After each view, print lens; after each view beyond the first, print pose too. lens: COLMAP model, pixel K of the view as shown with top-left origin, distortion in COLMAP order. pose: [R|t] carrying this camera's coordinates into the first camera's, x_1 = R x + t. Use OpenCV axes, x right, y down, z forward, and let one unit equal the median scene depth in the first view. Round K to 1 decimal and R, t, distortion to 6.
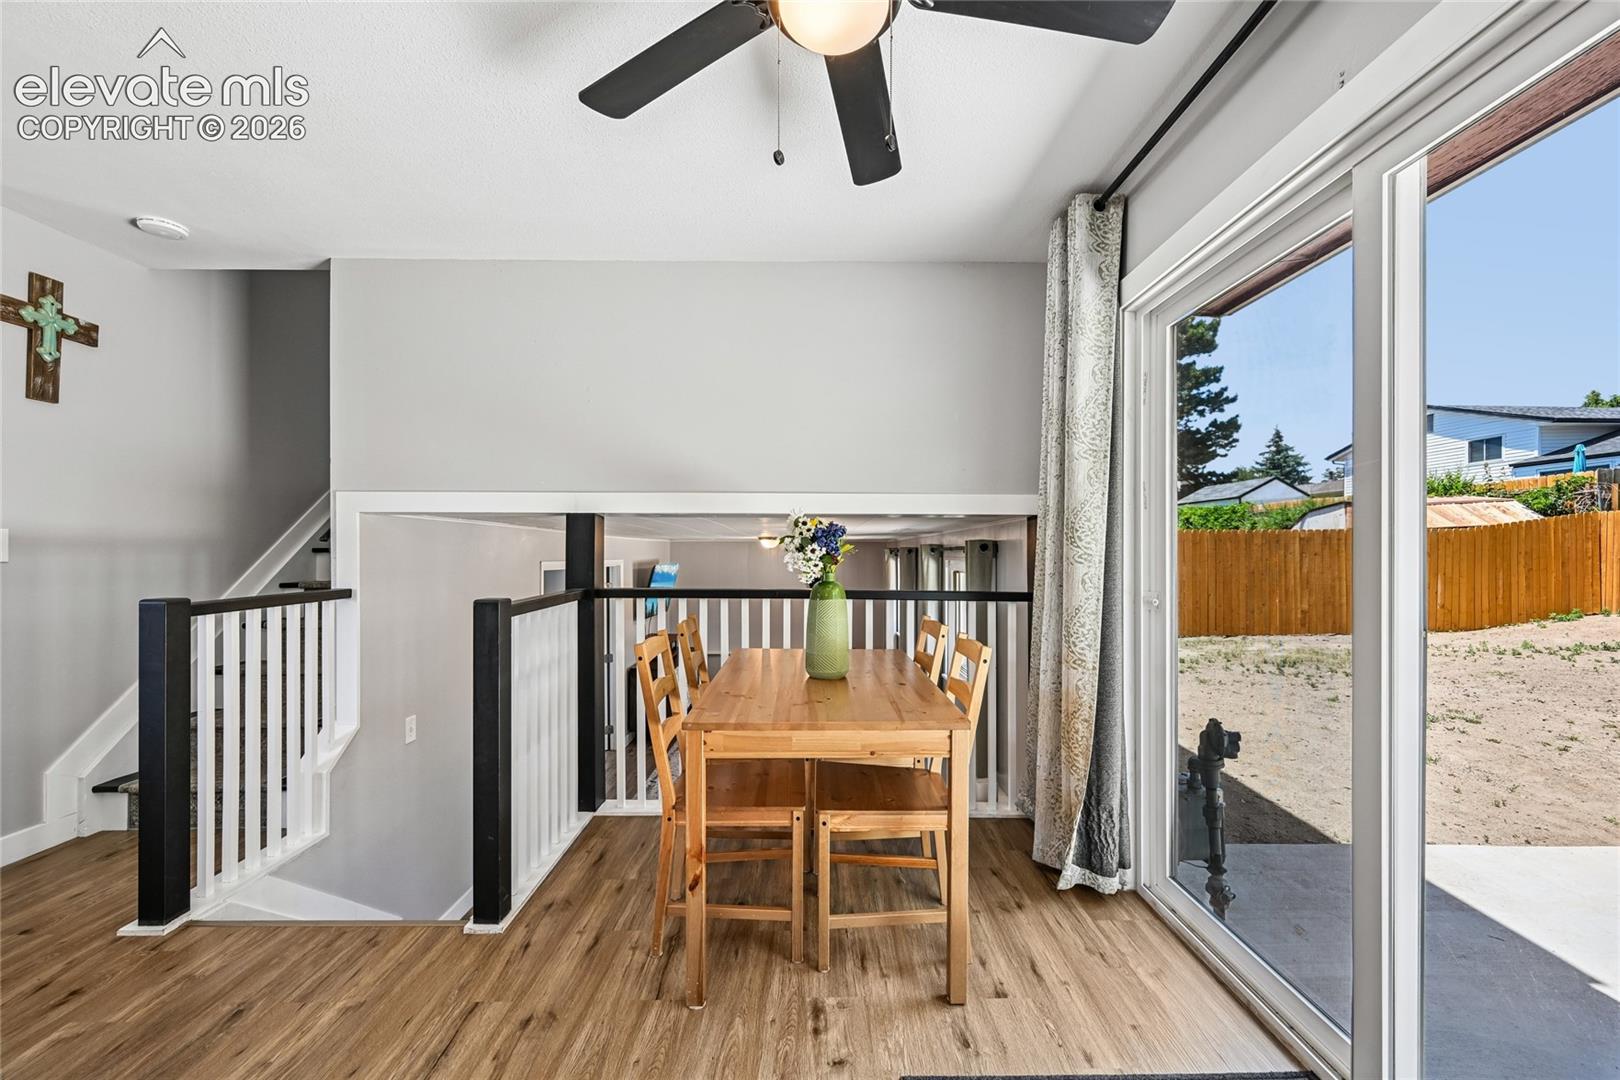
lens RADIAL K [[634.6, 0, 811.6], [0, 634.6, 555.8], [0, 0, 1]] dist [-0.000493, 0.000419]
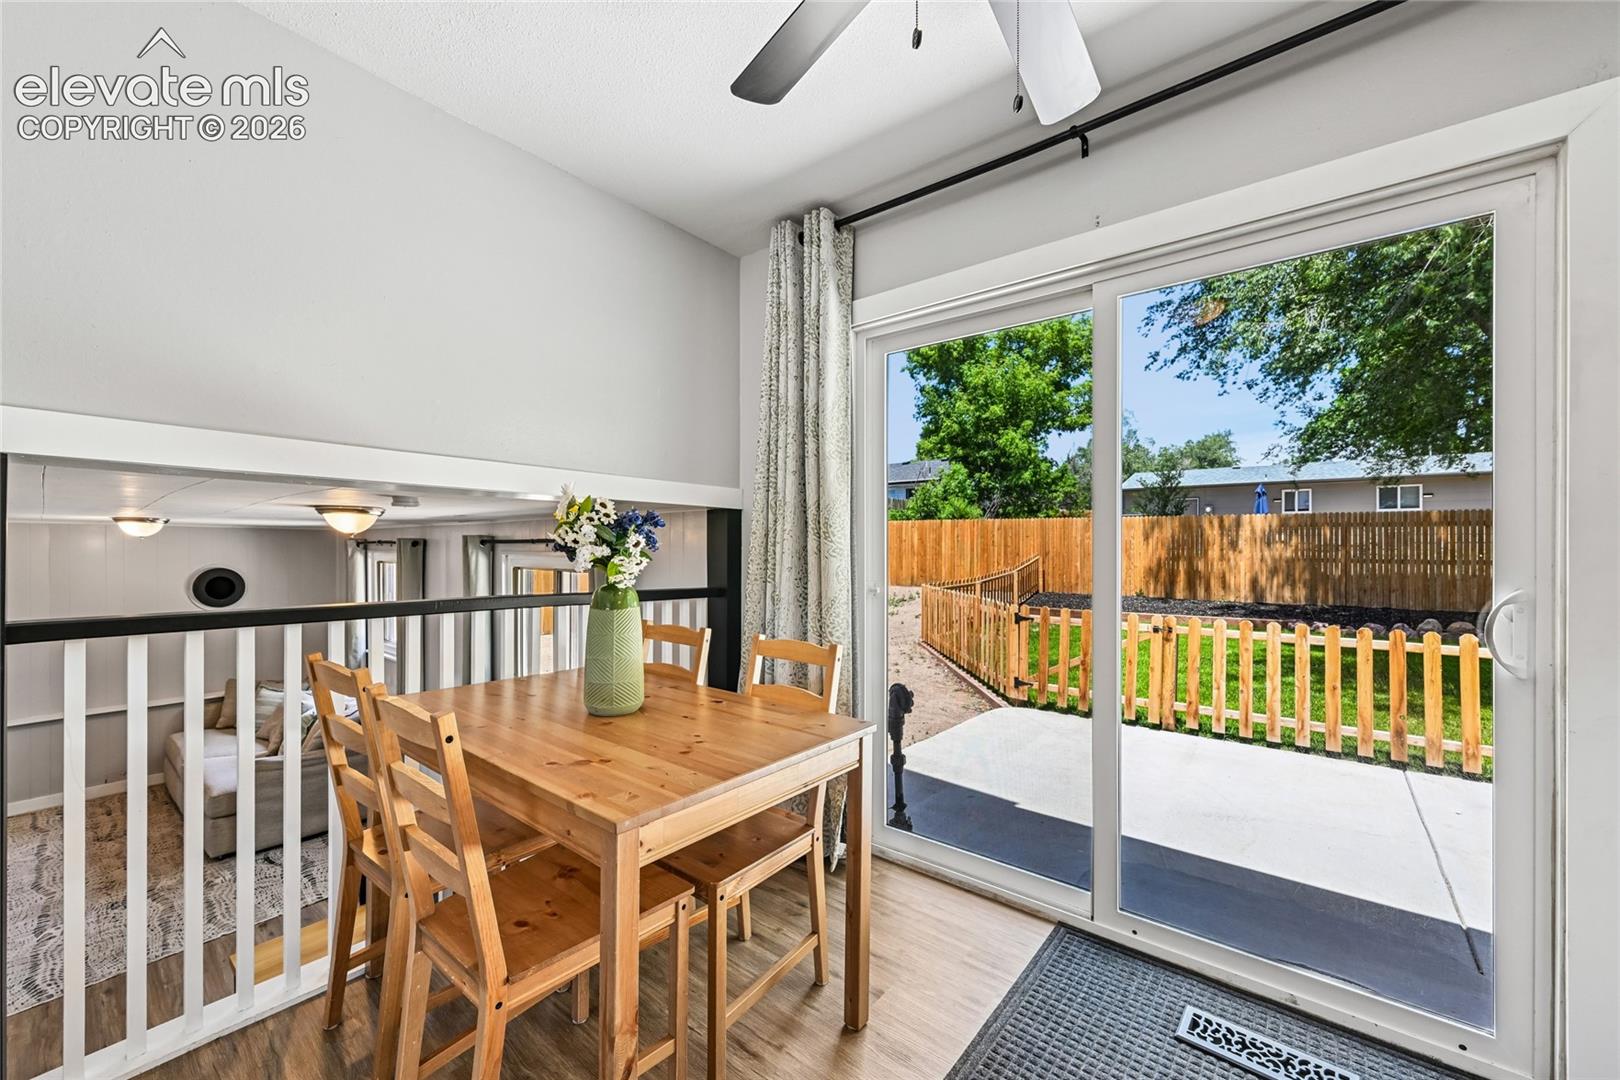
lens RADIAL K [[634.6, 0, 815.2], [0, 634.6, 550.0], [0, 0, 1]] dist [-0.000493, 0.000419]
pose [[0.635305, 0.000140, 0.772262, -0.406410], [-0.000990, 0.999999, 0.000634, -0.000690], [-0.772261, -0.001167, 0.635304, 0.343409]]
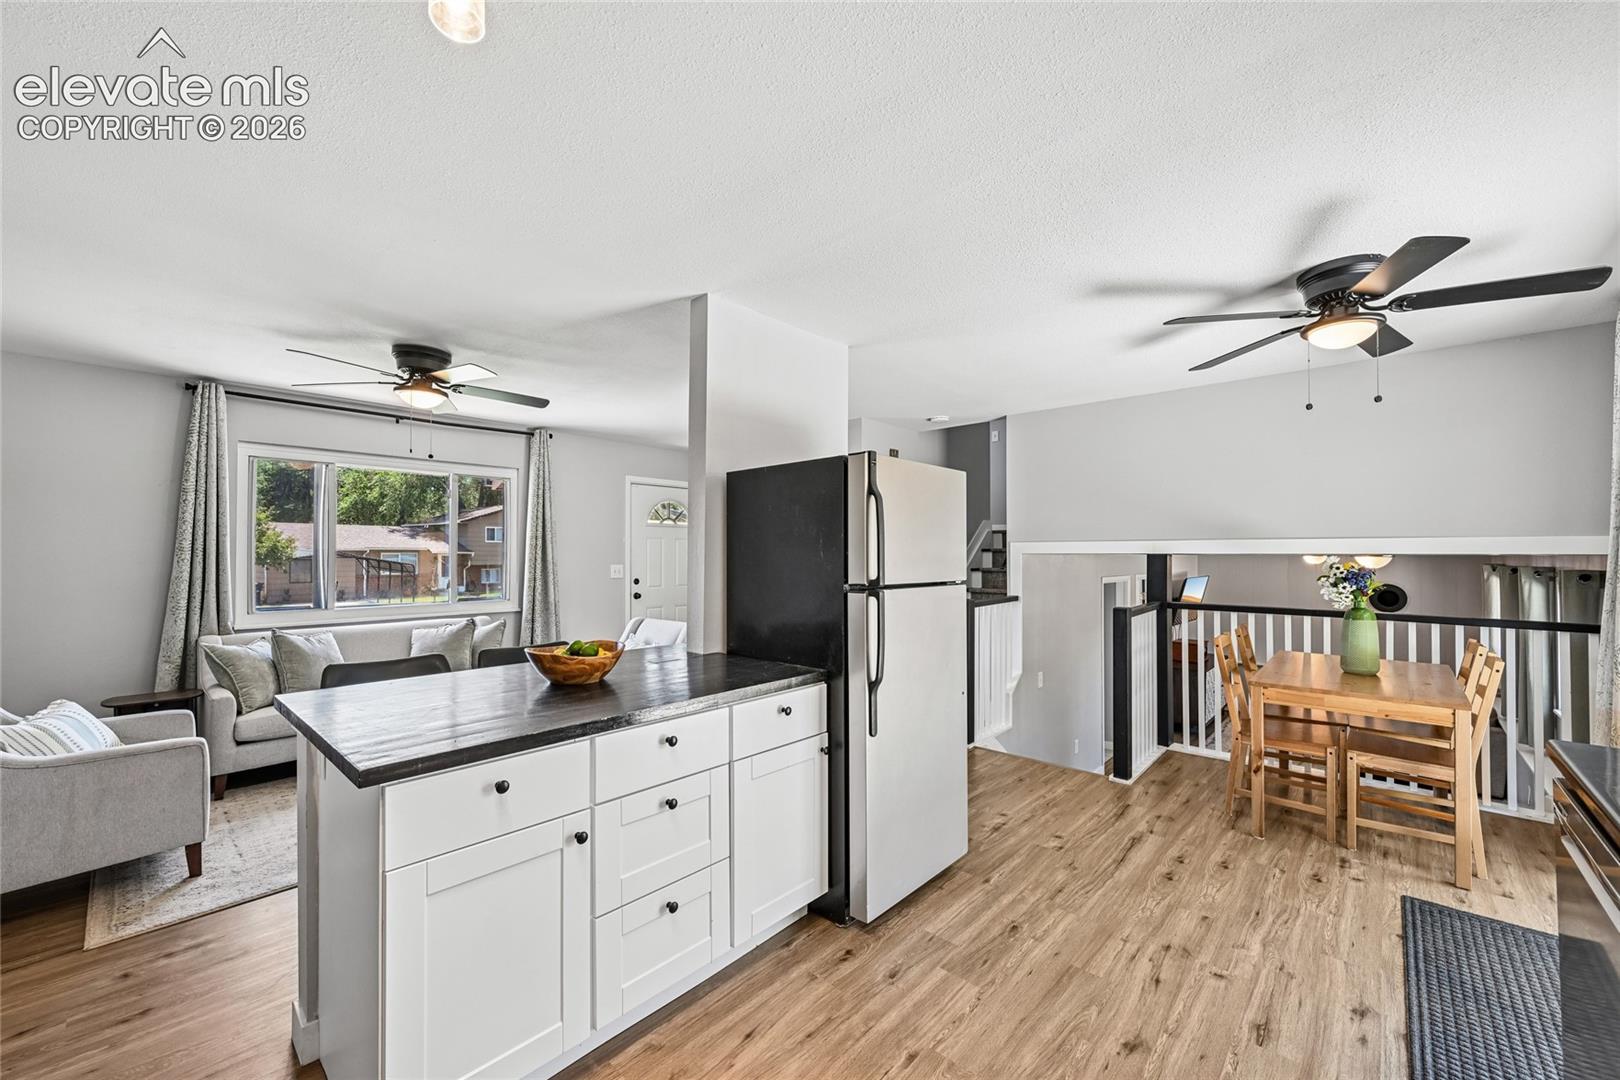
lens RADIAL K [[634.6, 0, 817.0], [0, 634.6, 549.3], [0, 0, 1]] dist [-0.000493, 0.000419]
pose [[0.741341, -0.005608, -0.671105, 0.080243], [-0.002449, 0.999936, -0.011061, -0.073305], [0.671124, 0.009844, 0.741280, -0.906877]]
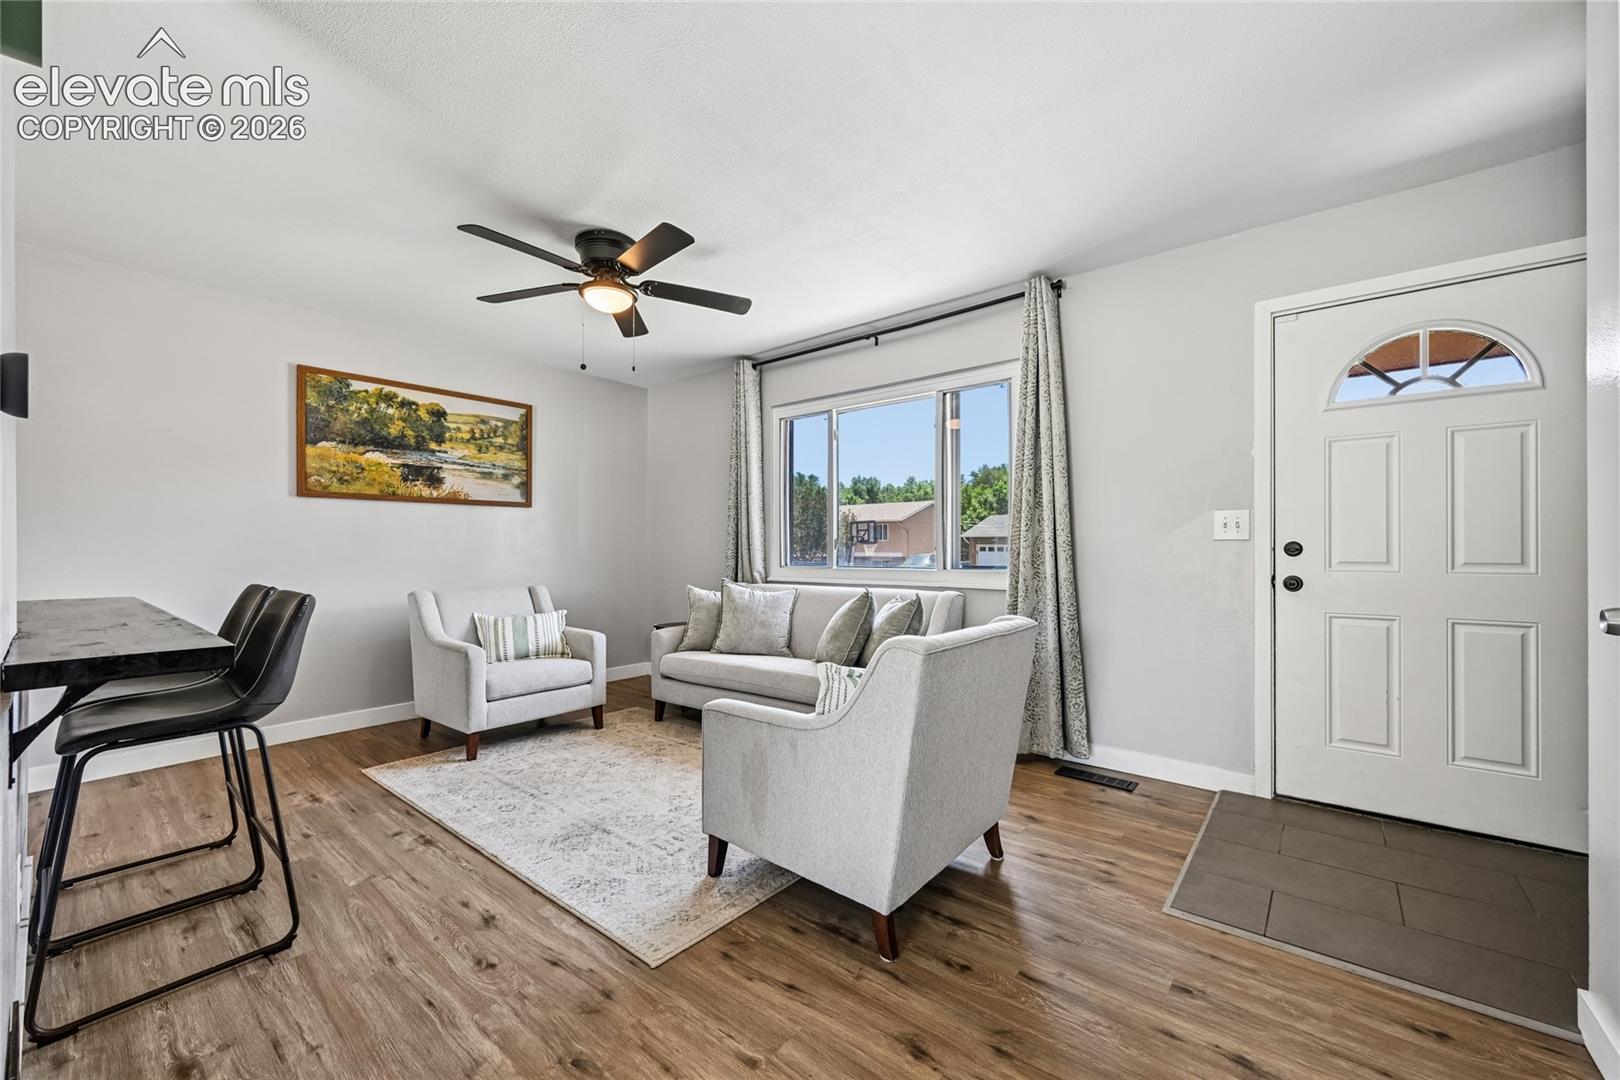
lens RADIAL K [[634.6, 0, 820.2], [0, 634.6, 543.3], [0, 0, 1]] dist [-0.000493, 0.000419]
pose [[-0.635468, -0.005290, -0.772109, -0.961323], [0.000615, 0.999973, -0.007357, 0.040458], [0.772127, -0.005150, -0.635447, 0.754171]]
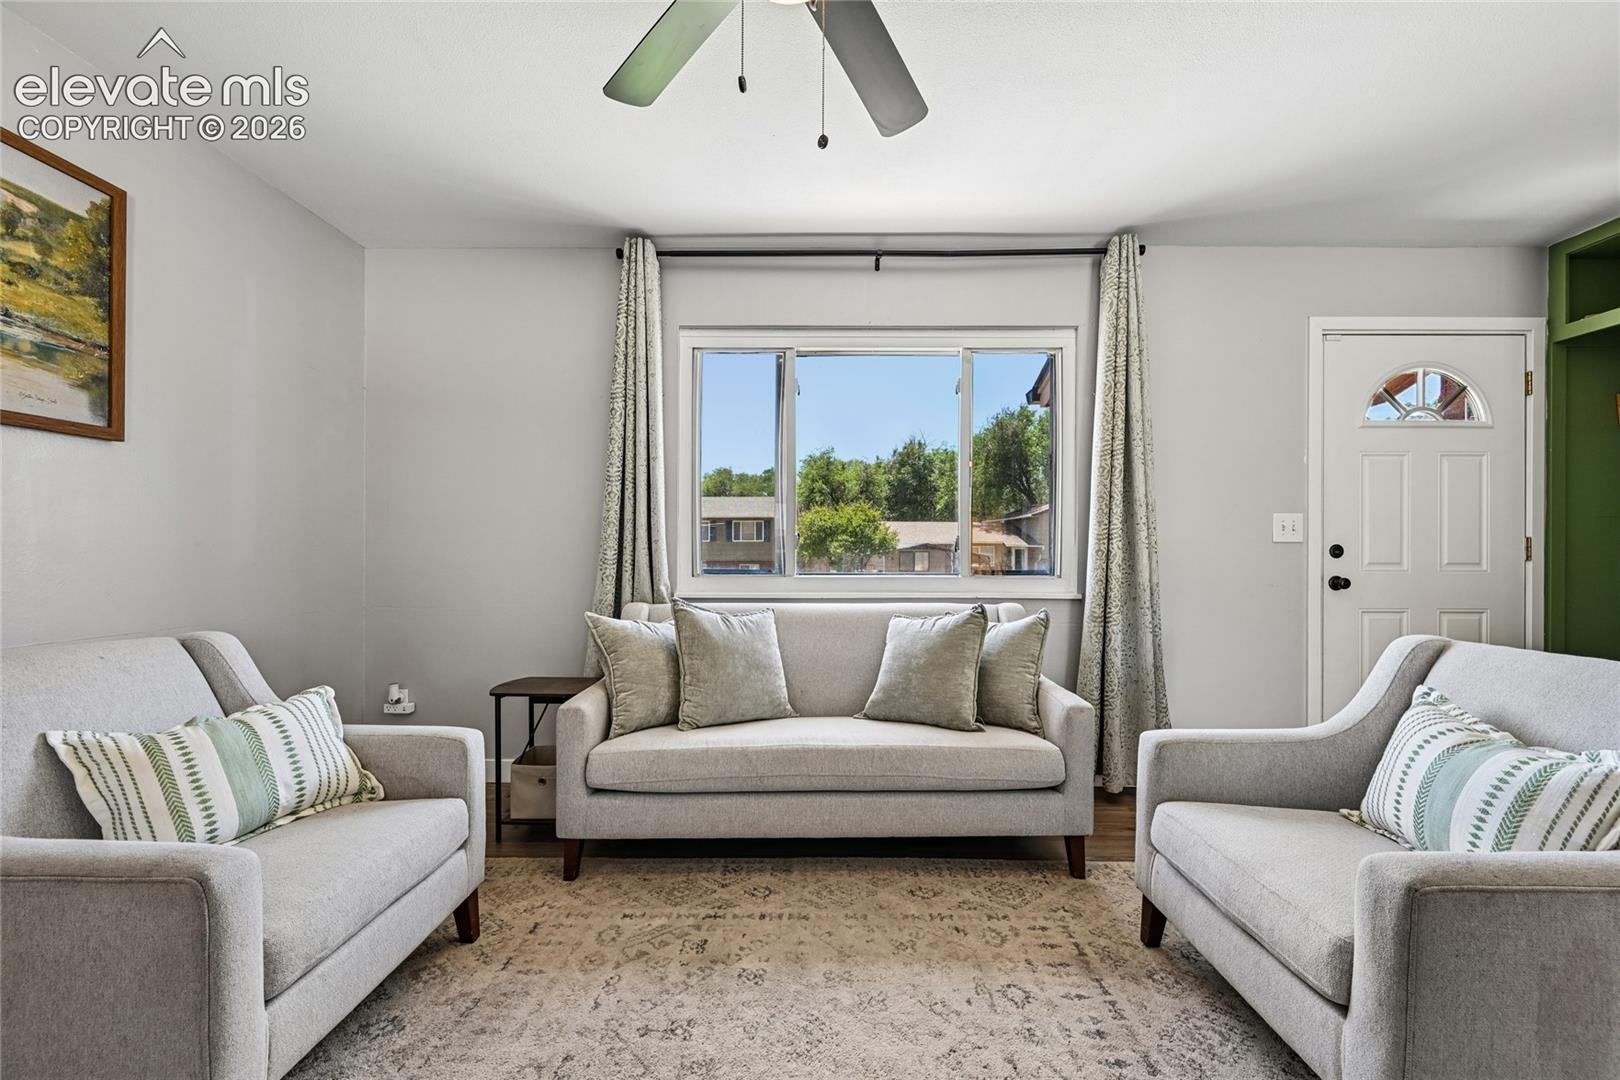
lens RADIAL K [[634.6, 0, 824.2], [0, 634.6, 552.3], [0, 0, 1]] dist [-0.000493, 0.000419]
pose [[-0.020356, 0.000647, -0.999793, -1.135839], [-0.005402, 0.999985, 0.000757, 0.049588], [0.999778, 0.005417, -0.020352, -0.346488]]
